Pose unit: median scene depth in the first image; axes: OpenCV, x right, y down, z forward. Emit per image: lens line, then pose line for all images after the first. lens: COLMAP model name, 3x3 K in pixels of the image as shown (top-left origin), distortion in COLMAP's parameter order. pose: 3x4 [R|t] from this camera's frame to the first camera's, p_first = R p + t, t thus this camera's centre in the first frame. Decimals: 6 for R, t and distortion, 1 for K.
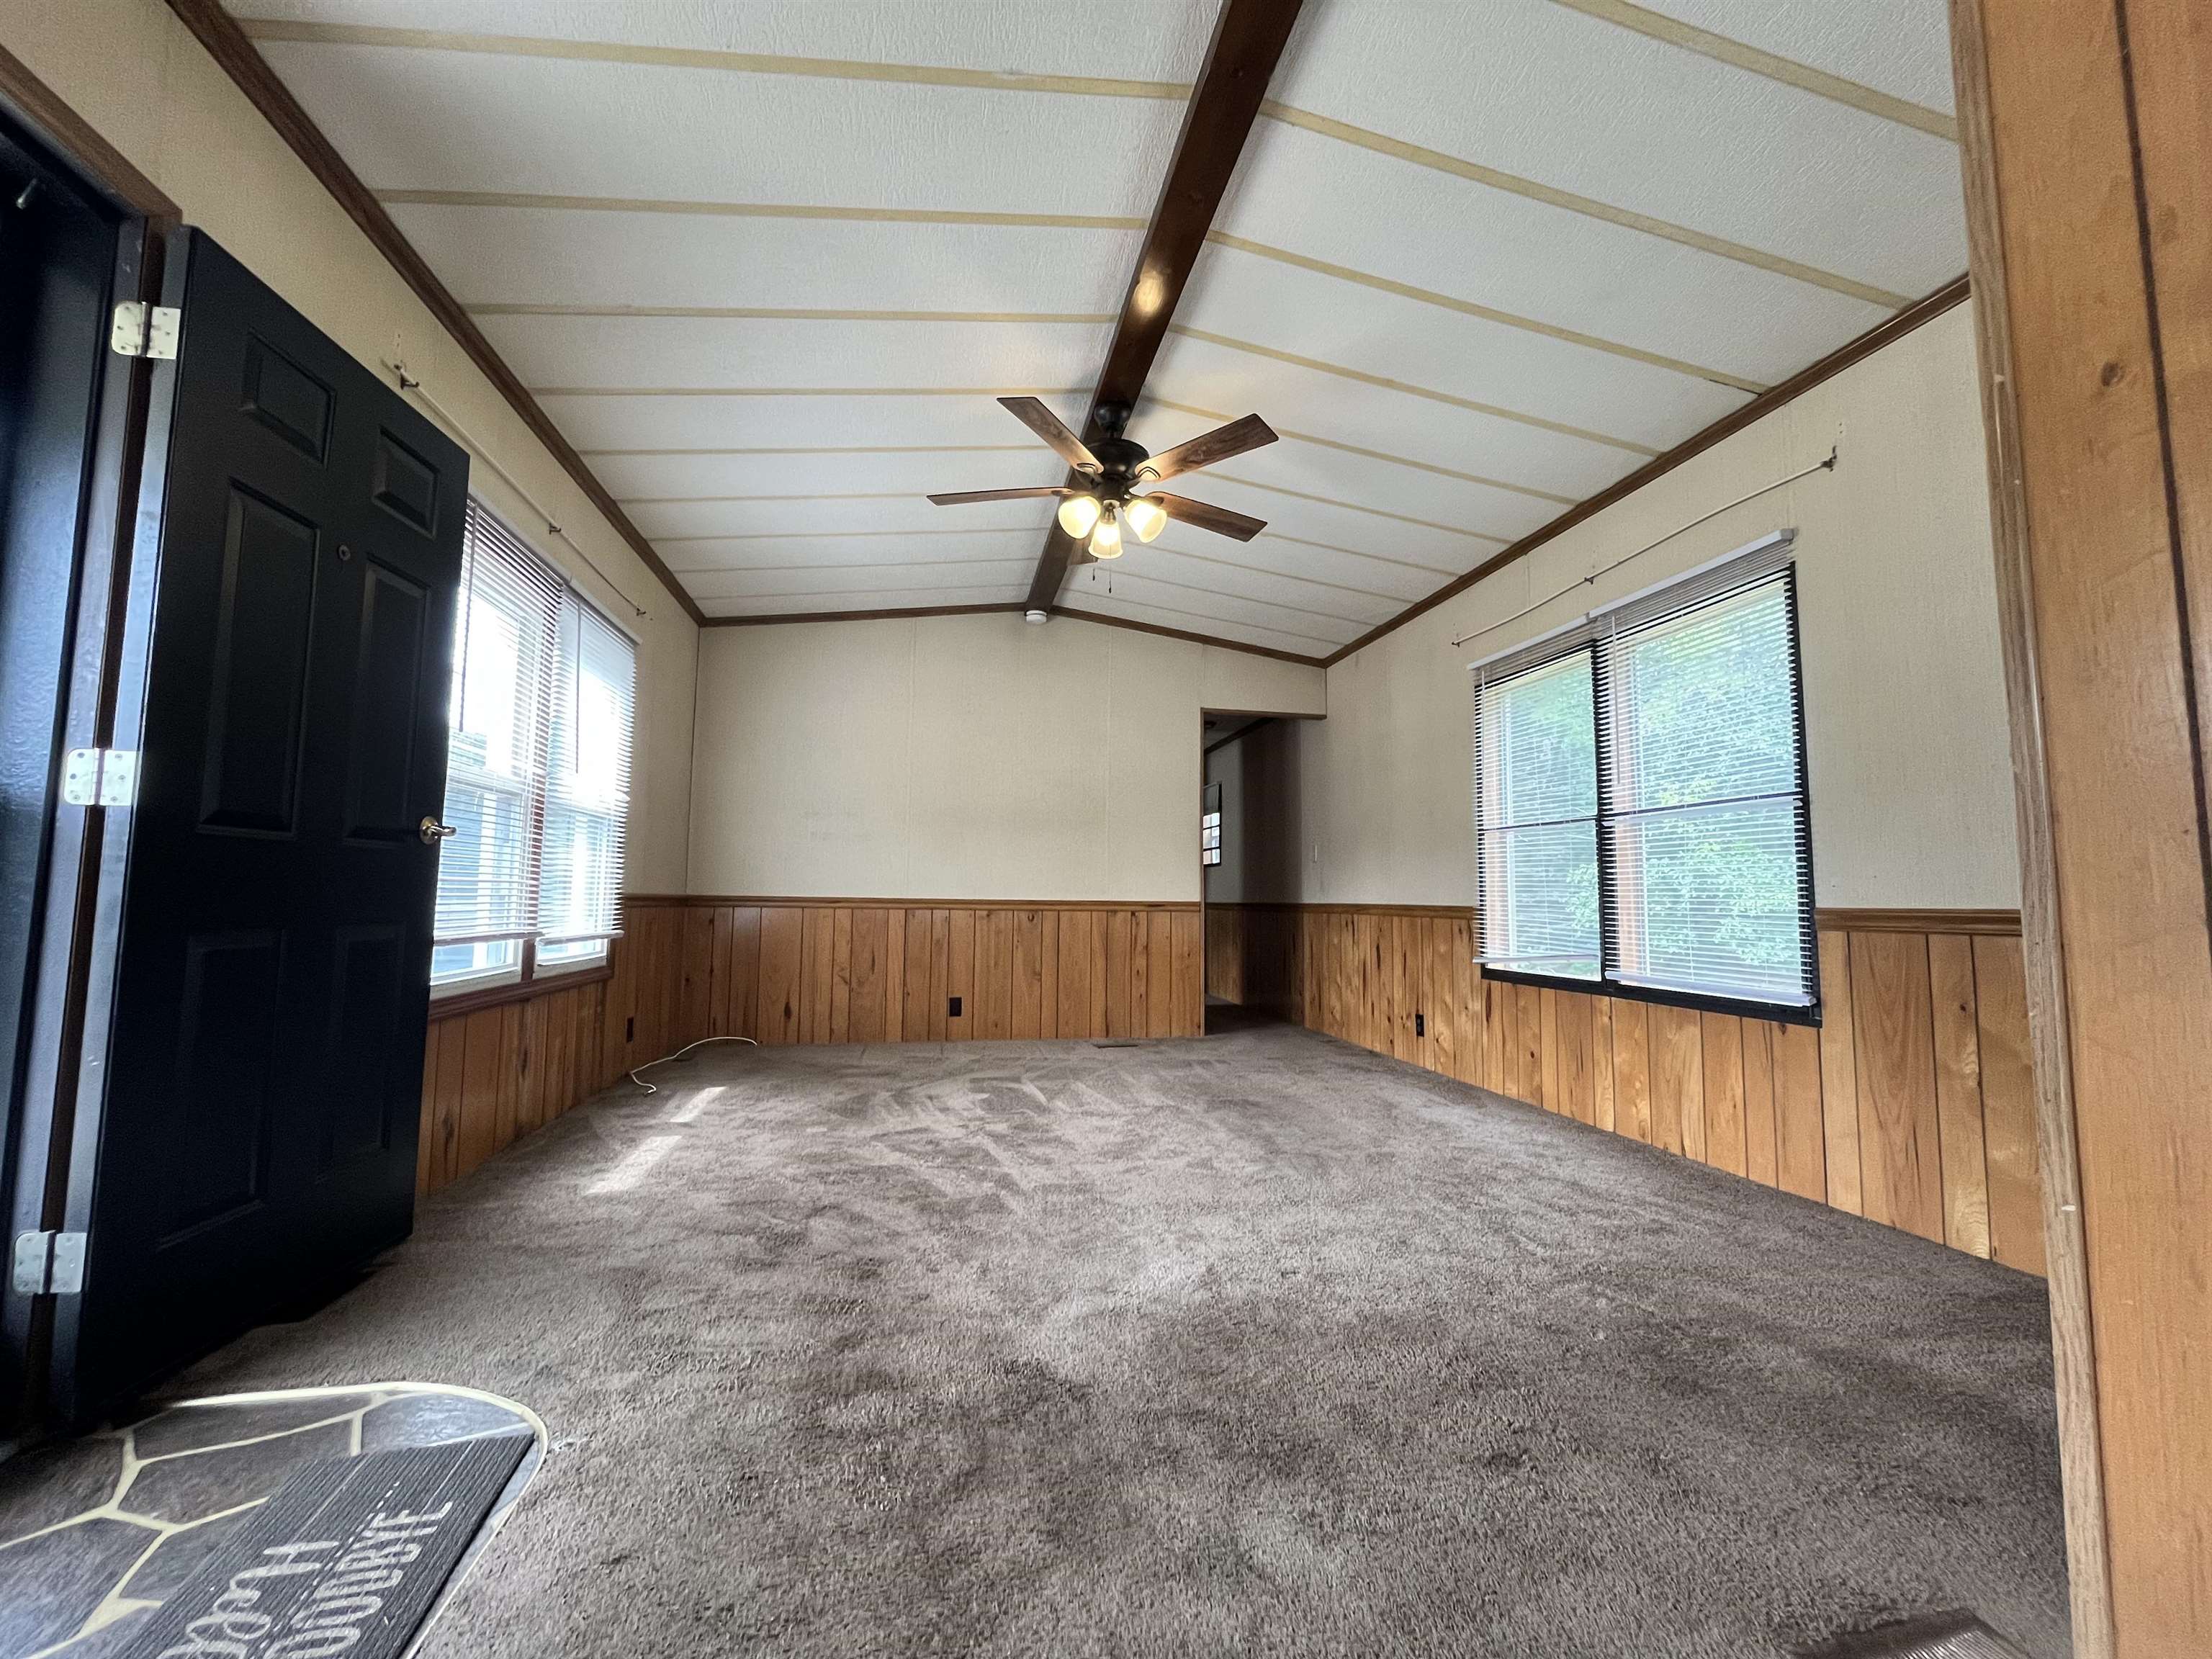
lens RADIAL K [[896.3, 0, 1106.5], [0, 896.3, 824.5], [0, 0, 1]] dist [-0.001184, -0.000964]
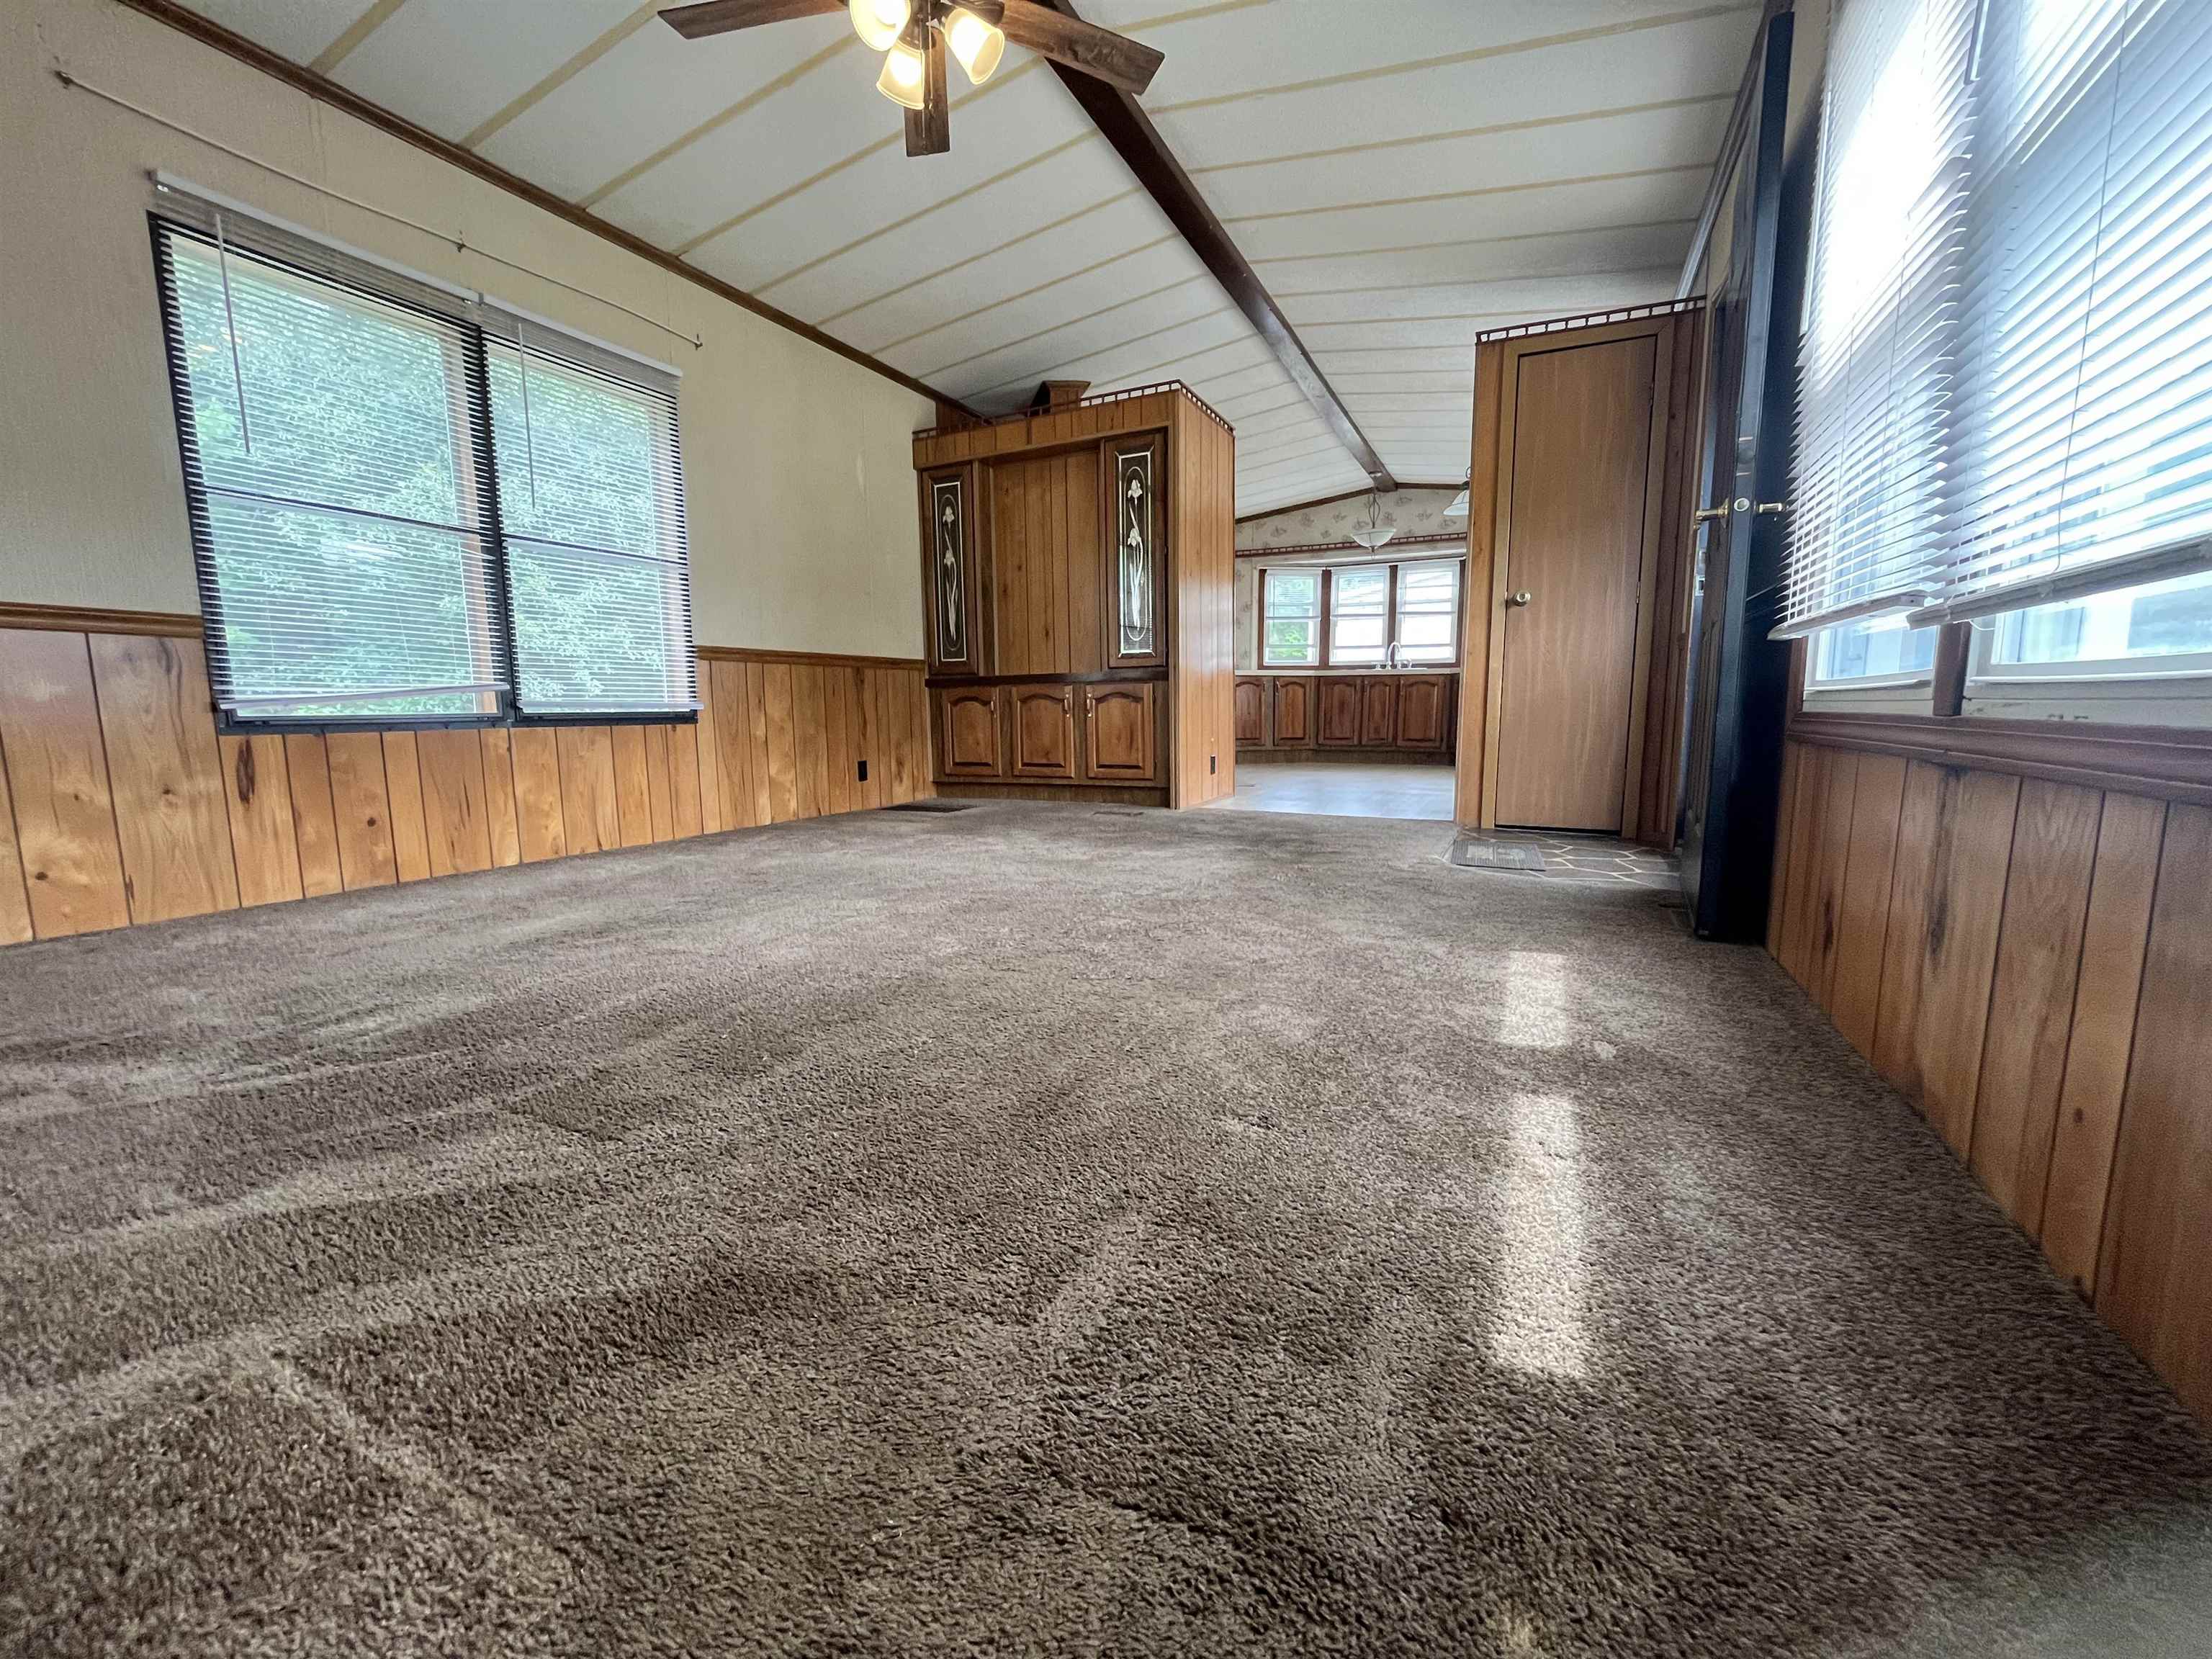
lens RADIAL K [[896.3, 0, 1104.5], [0, 896.3, 830.9], [0, 0, 1]] dist [-0.001184, -0.000964]
pose [[-0.794105, -0.086615, 0.601577, -0.543368], [-0.049979, 0.995747, 0.077395, 0.197174], [-0.605722, 0.031394, -0.795057, 1.389083]]
